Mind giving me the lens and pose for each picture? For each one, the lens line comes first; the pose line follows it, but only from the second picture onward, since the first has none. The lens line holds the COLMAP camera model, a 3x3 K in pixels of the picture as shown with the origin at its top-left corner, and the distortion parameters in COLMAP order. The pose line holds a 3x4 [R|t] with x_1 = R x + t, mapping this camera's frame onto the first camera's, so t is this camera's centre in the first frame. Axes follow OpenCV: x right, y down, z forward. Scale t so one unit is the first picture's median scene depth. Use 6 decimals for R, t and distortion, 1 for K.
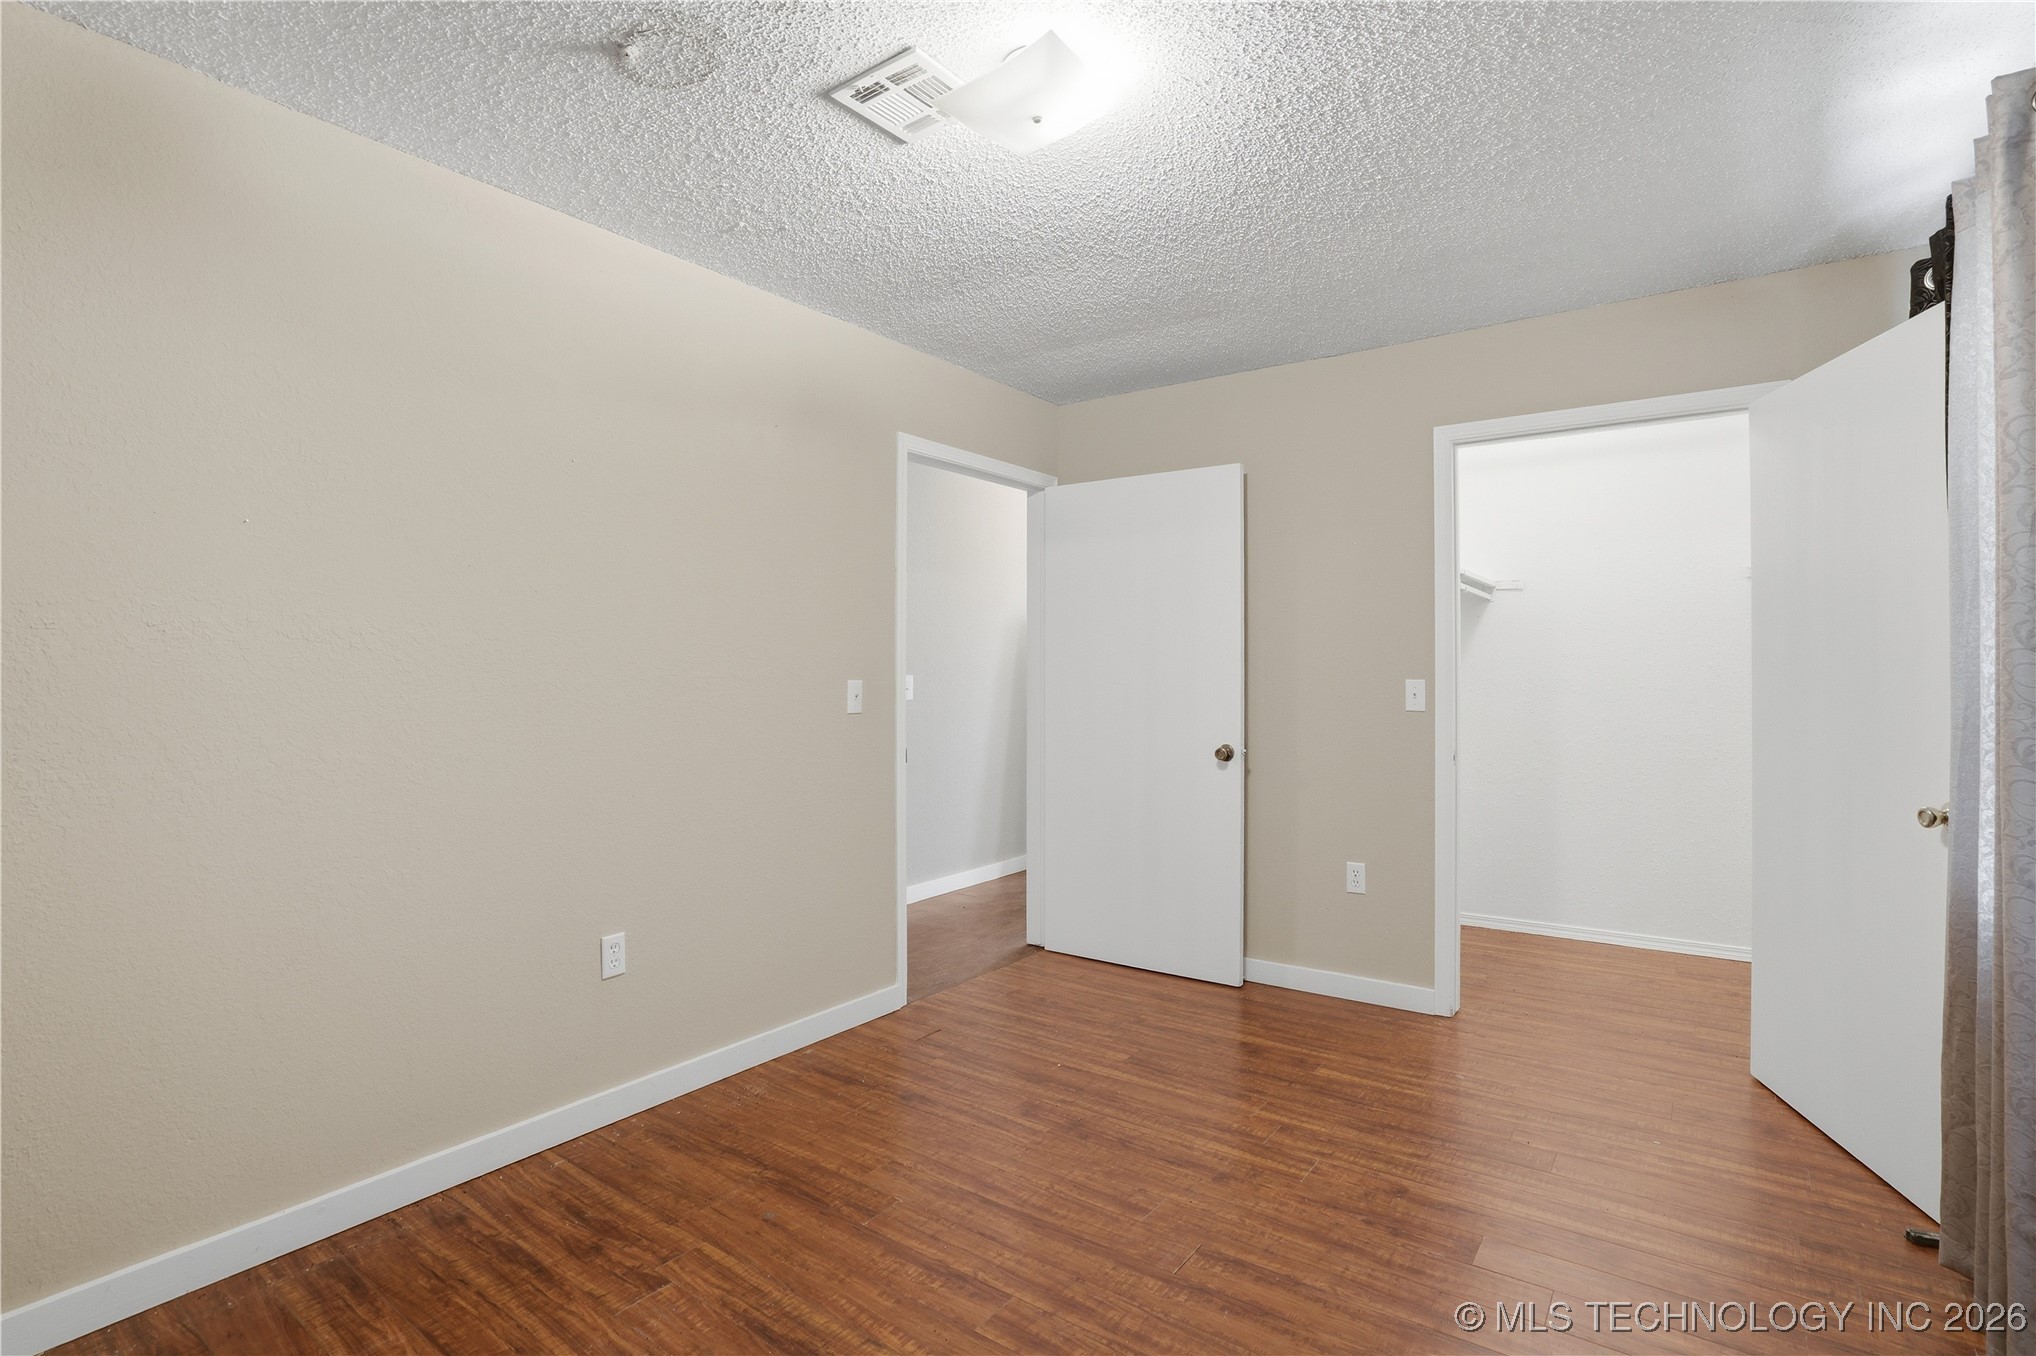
lens RADIAL K [[970.6, 0, 1028.8], [0, 970.6, 677.6], [0, 0, 1]] dist [-0.050577, 0.016643]
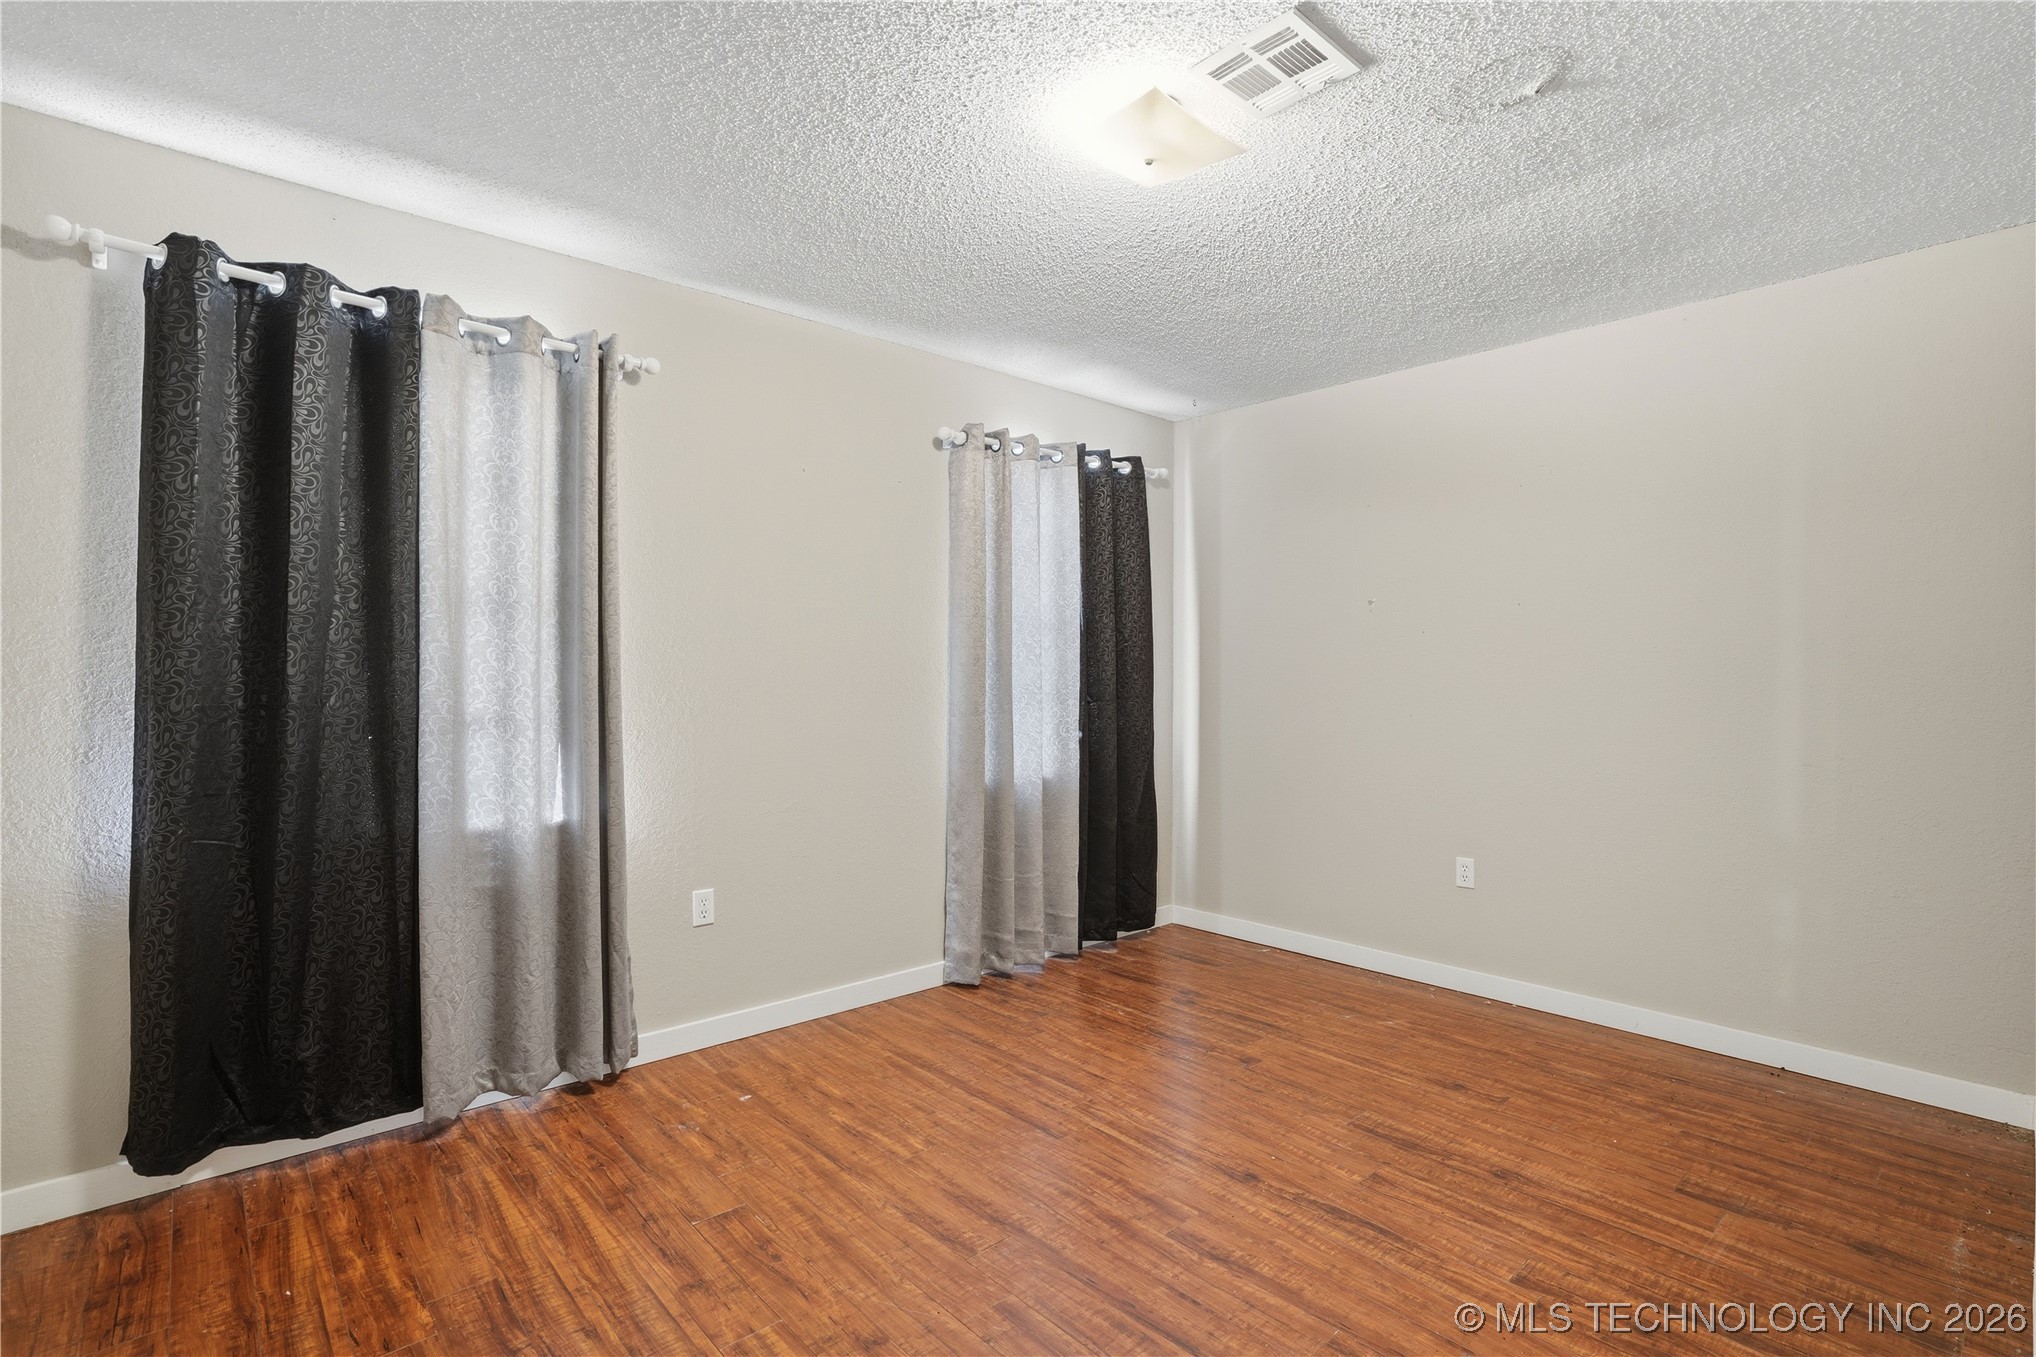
lens RADIAL K [[970.6, 0, 1019.5], [0, 970.6, 669.7], [0, 0, 1]] dist [-0.050577, 0.016643]
pose [[-0.977658, -0.001054, 0.210198, -0.080218], [0.001054, 0.999950, 0.009919, -0.016373], [-0.210198, 0.009919, -0.977608, 2.036516]]
